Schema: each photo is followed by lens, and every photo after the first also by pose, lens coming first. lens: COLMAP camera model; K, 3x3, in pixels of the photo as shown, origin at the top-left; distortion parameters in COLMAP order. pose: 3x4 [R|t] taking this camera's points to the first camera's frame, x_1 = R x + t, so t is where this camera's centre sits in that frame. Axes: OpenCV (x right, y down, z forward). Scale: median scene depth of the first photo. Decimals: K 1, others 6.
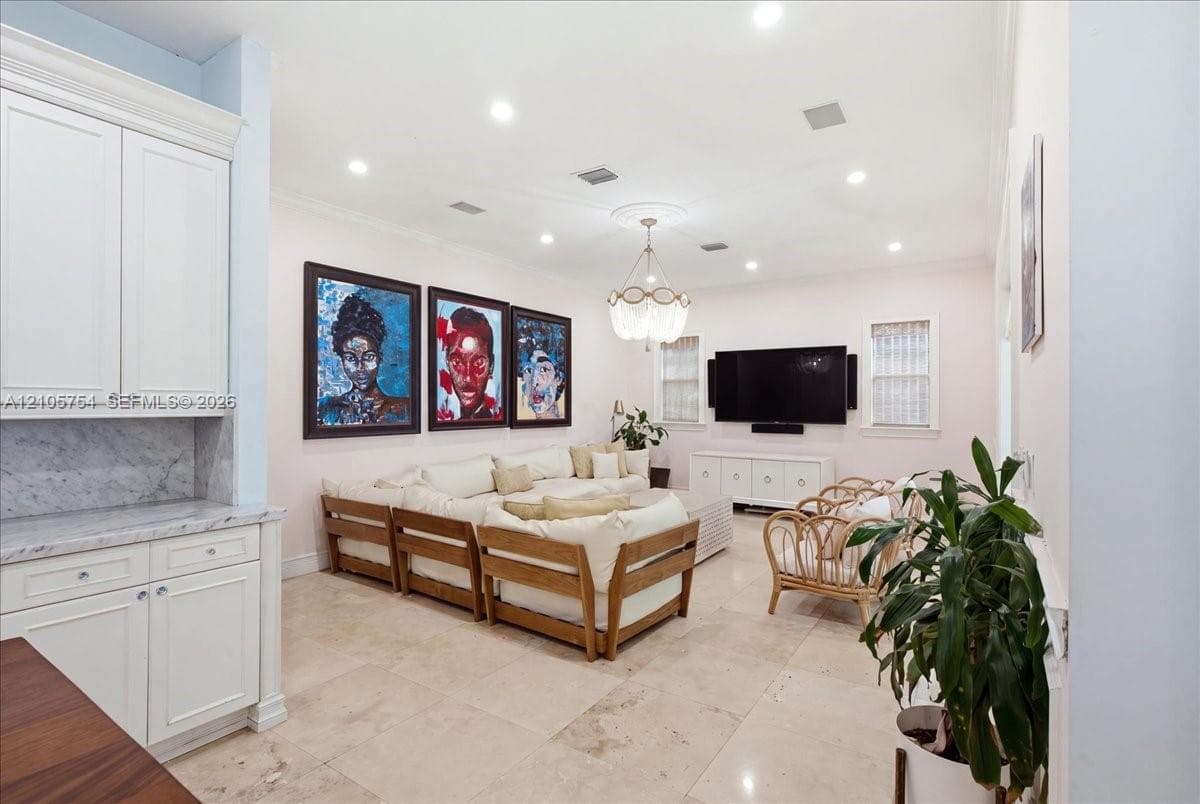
lens RADIAL K [[573.8, 0, 626.3], [0, 573.8, 399.6], [0, 0, 1]] dist [-0.002541, -0.000759]
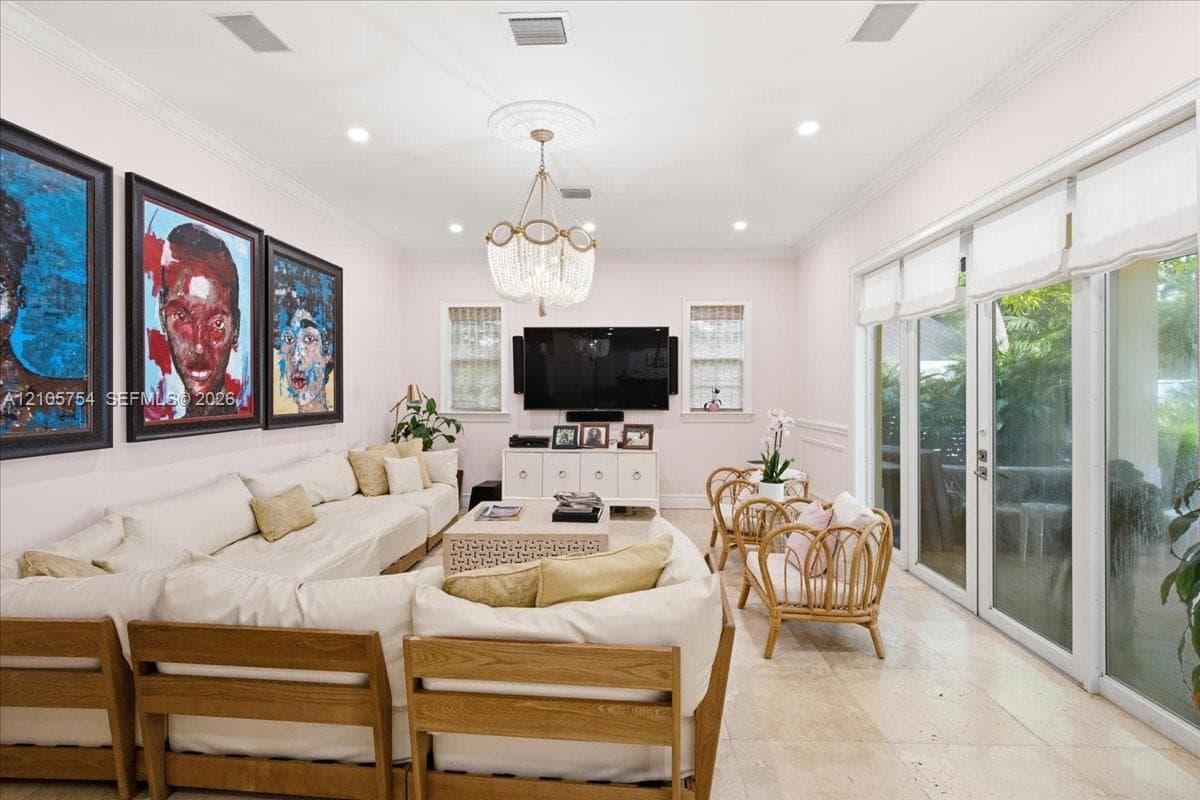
lens RADIAL K [[573.8, 0, 625.8], [0, 573.8, 385.8], [0, 0, 1]] dist [-0.002541, -0.000759]
pose [[0.860667, -0.001381, 0.509167, -0.230055], [0.000506, 0.999998, 0.001856, 0.001691], [-0.509169, -0.001340, 0.860666, 0.320078]]
